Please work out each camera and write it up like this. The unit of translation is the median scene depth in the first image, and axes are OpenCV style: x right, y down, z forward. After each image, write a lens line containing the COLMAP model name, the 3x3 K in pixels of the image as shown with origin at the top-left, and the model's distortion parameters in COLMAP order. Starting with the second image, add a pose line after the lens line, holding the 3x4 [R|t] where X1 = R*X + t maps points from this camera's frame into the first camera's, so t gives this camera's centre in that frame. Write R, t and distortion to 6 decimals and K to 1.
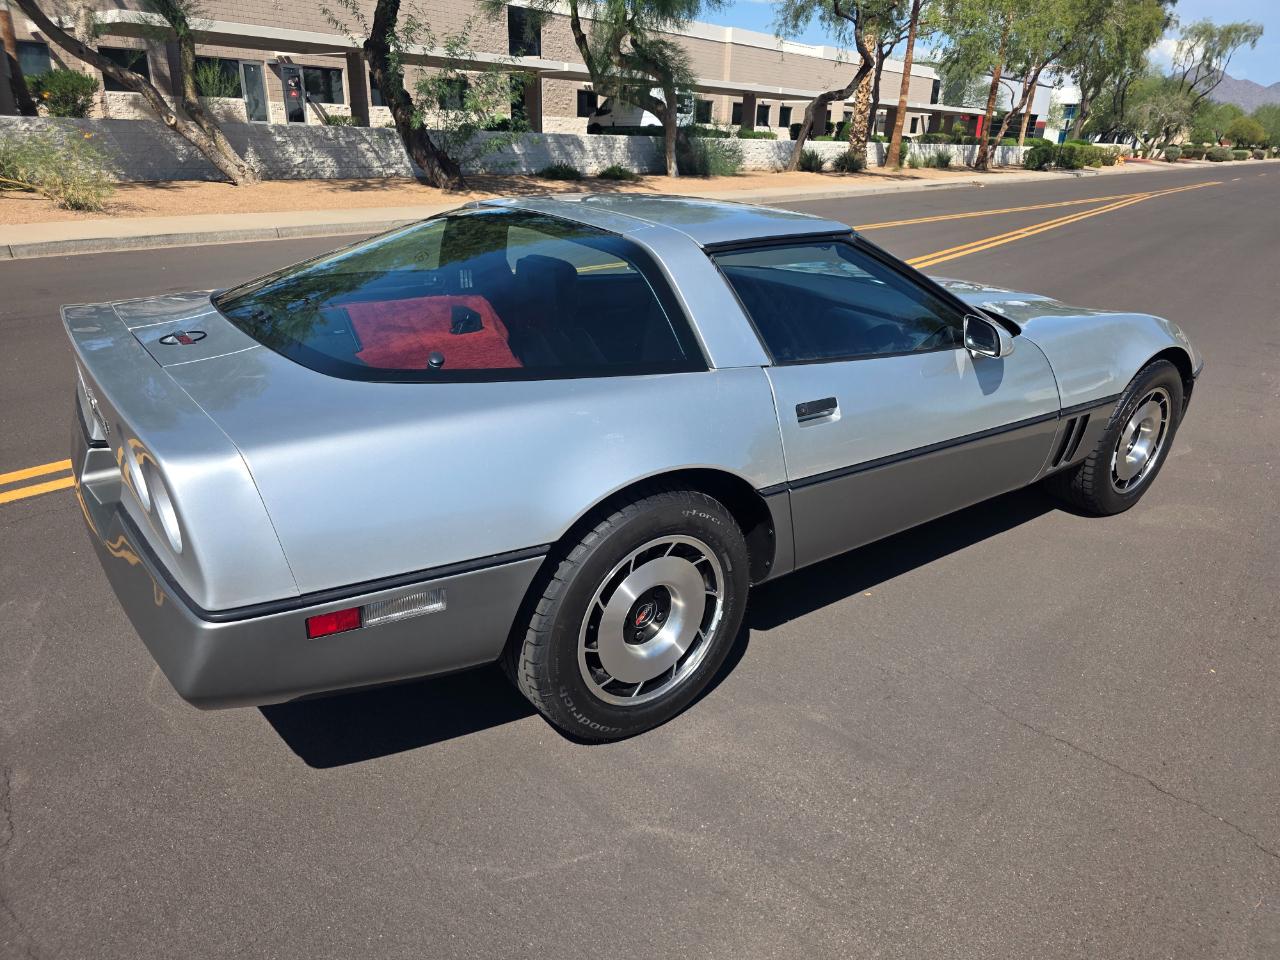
lens RADIAL K [[868.6, 0, 657.3], [0, 868.6, 477.9], [0, 0, 1]] dist [0.039428, -0.037144]
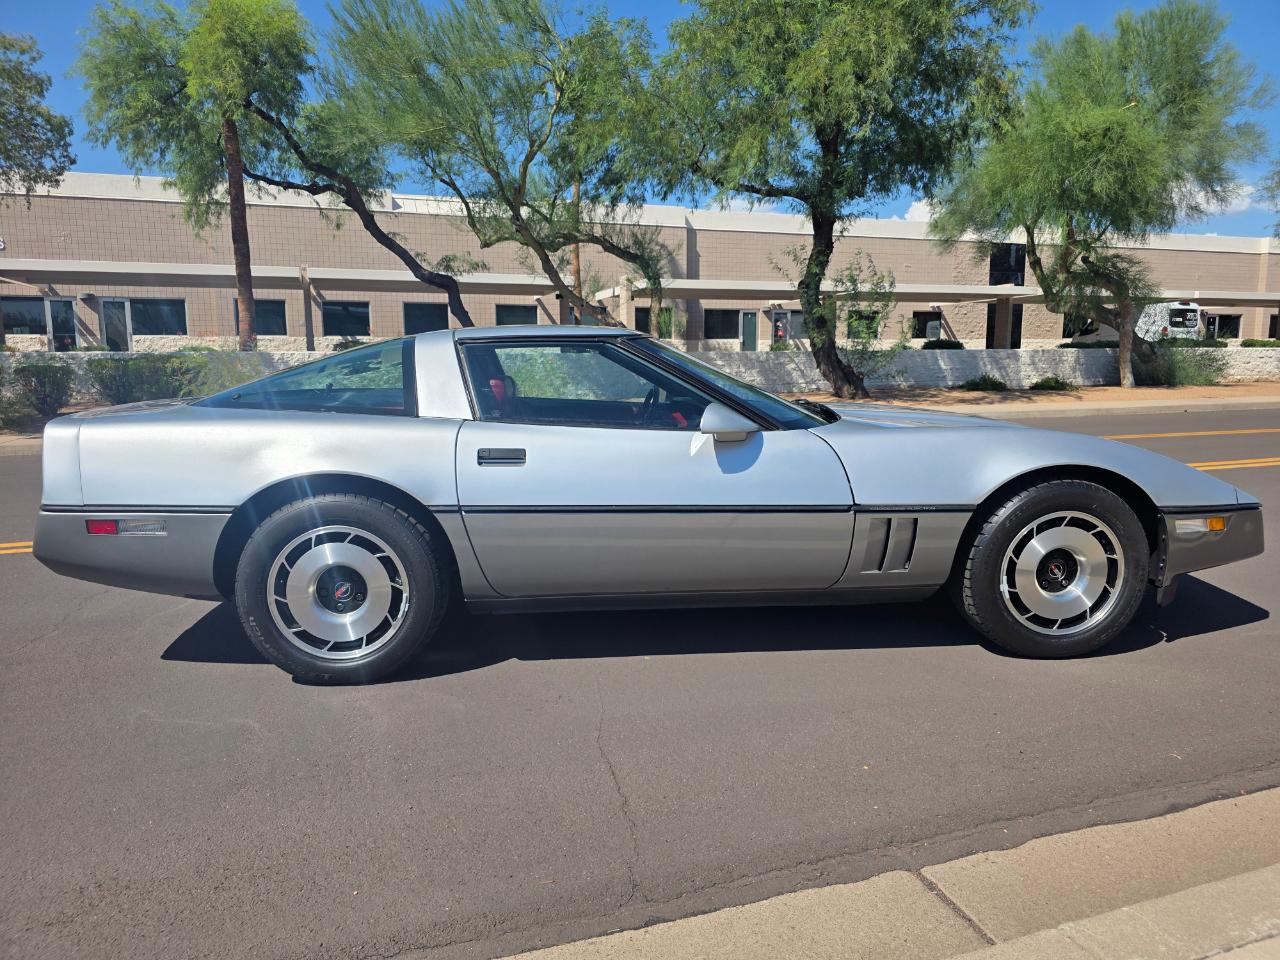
lens RADIAL K [[868.6, 0, 648.6], [0, 868.6, 480.3], [0, 0, 1]] dist [0.039428, -0.037144]
pose [[0.839411, 0.034802, -0.542382, 1.000265], [-0.167350, 0.966012, -0.197013, 0.160791], [0.517091, 0.256143, 0.816705, 0.082898]]
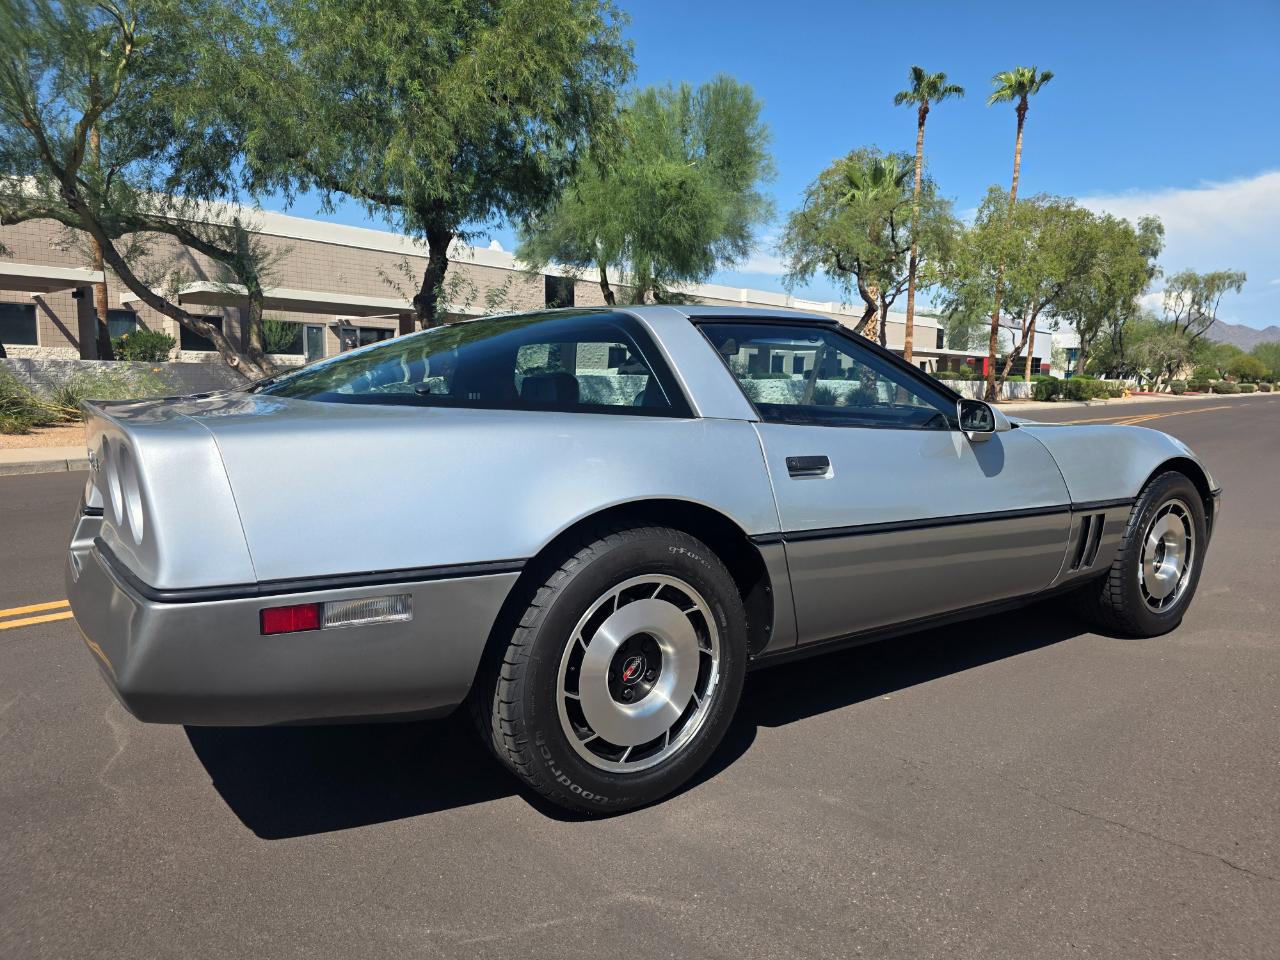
lens RADIAL K [[868.6, 0, 650.3], [0, 868.6, 473.6], [0, 0, 1]] dist [0.039428, -0.037144]
pose [[0.998974, -0.021789, -0.039708, 0.040858], [0.010134, 0.961982, -0.272925, 0.188601], [0.044146, 0.272243, 0.961215, 0.043936]]
